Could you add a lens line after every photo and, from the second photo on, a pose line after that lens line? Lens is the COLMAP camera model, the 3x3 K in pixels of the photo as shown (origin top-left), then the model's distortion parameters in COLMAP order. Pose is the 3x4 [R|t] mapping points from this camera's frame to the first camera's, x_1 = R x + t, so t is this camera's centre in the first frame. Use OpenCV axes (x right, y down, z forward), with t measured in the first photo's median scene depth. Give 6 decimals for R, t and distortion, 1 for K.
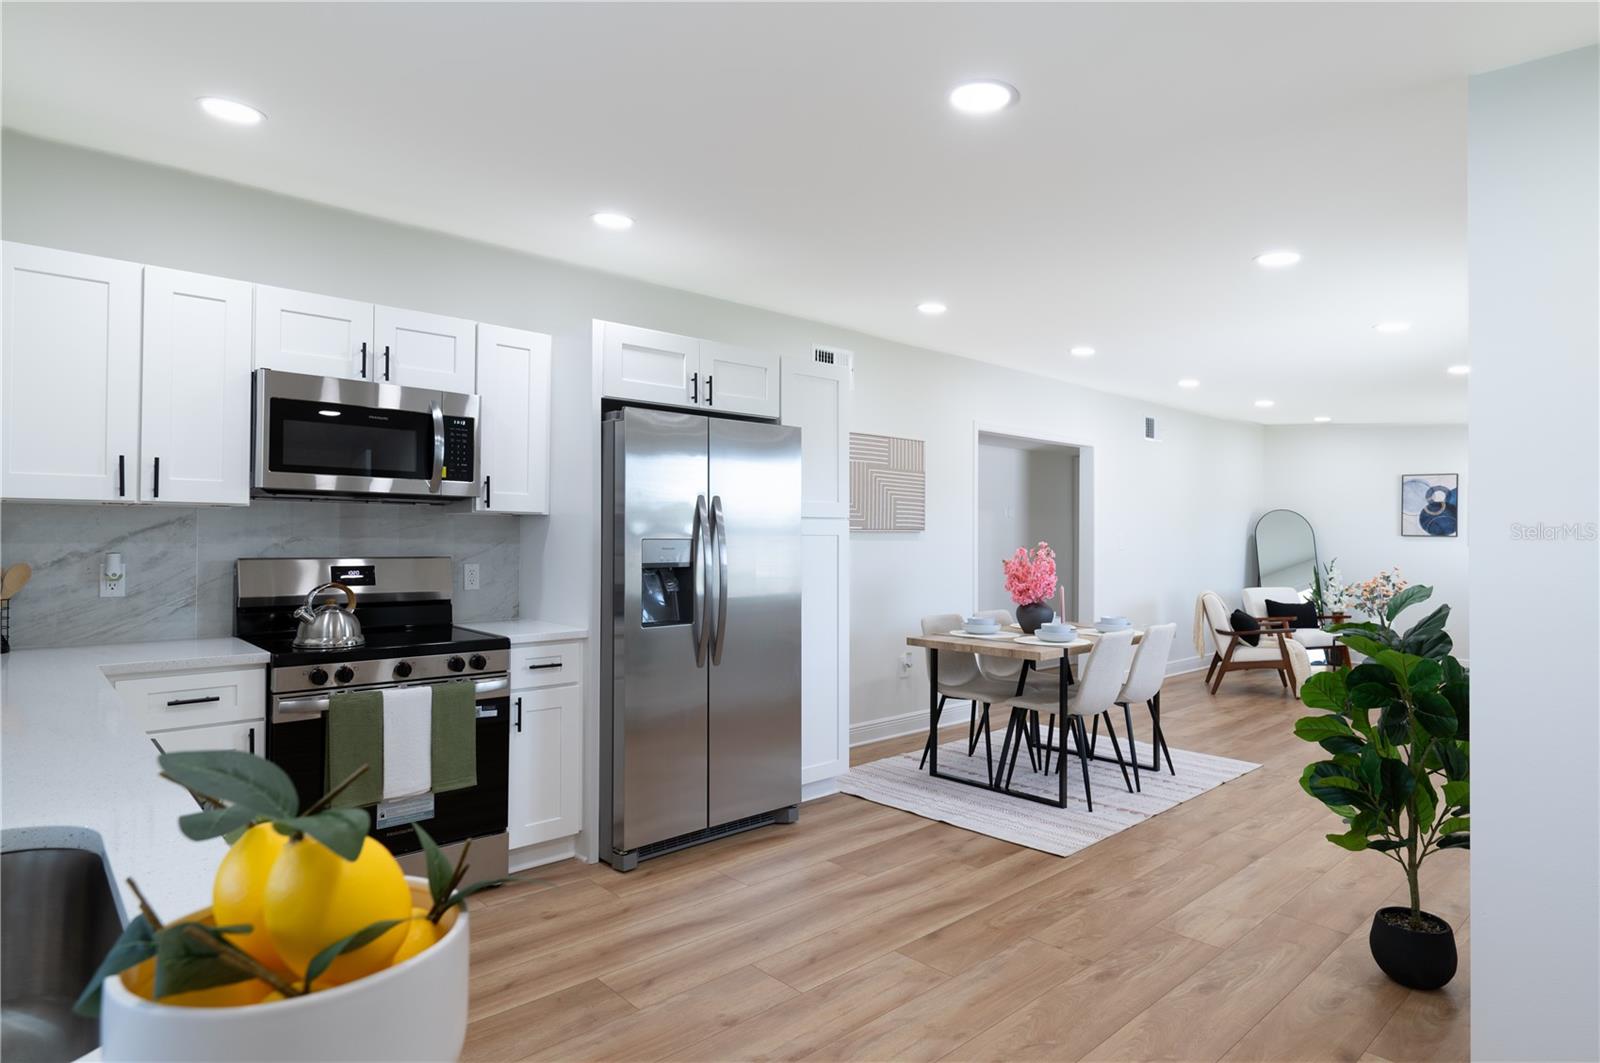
lens RADIAL K [[875.7, 0, 806.6], [0, 875.7, 529.2], [0, 0, 1]] dist [-0.001817, -0.000416]
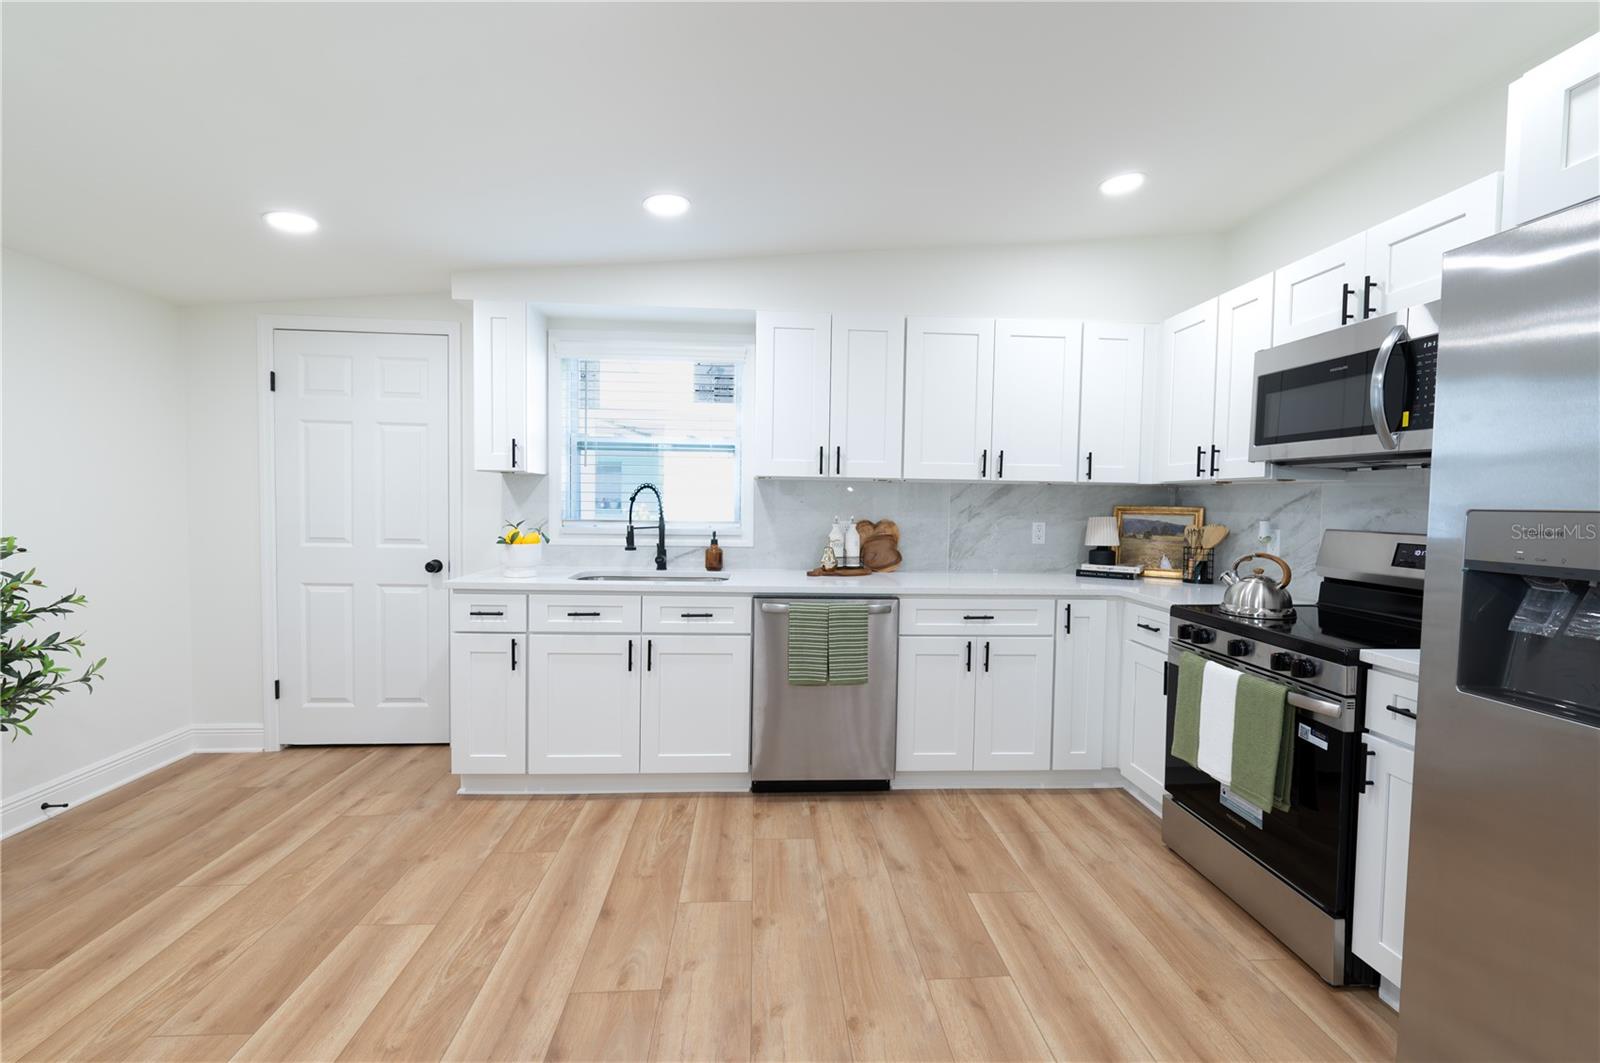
lens RADIAL K [[680.3, 0, 804.9], [0, 680.3, 518.8], [0, 0, 1]] dist [-0.001701, -0.000106]
pose [[-0.615524, 0.005577, -0.788098, 0.382158], [-0.017135, 0.999644, 0.020457, 0.016075], [0.787932, 0.026096, -0.615210, 1.052770]]
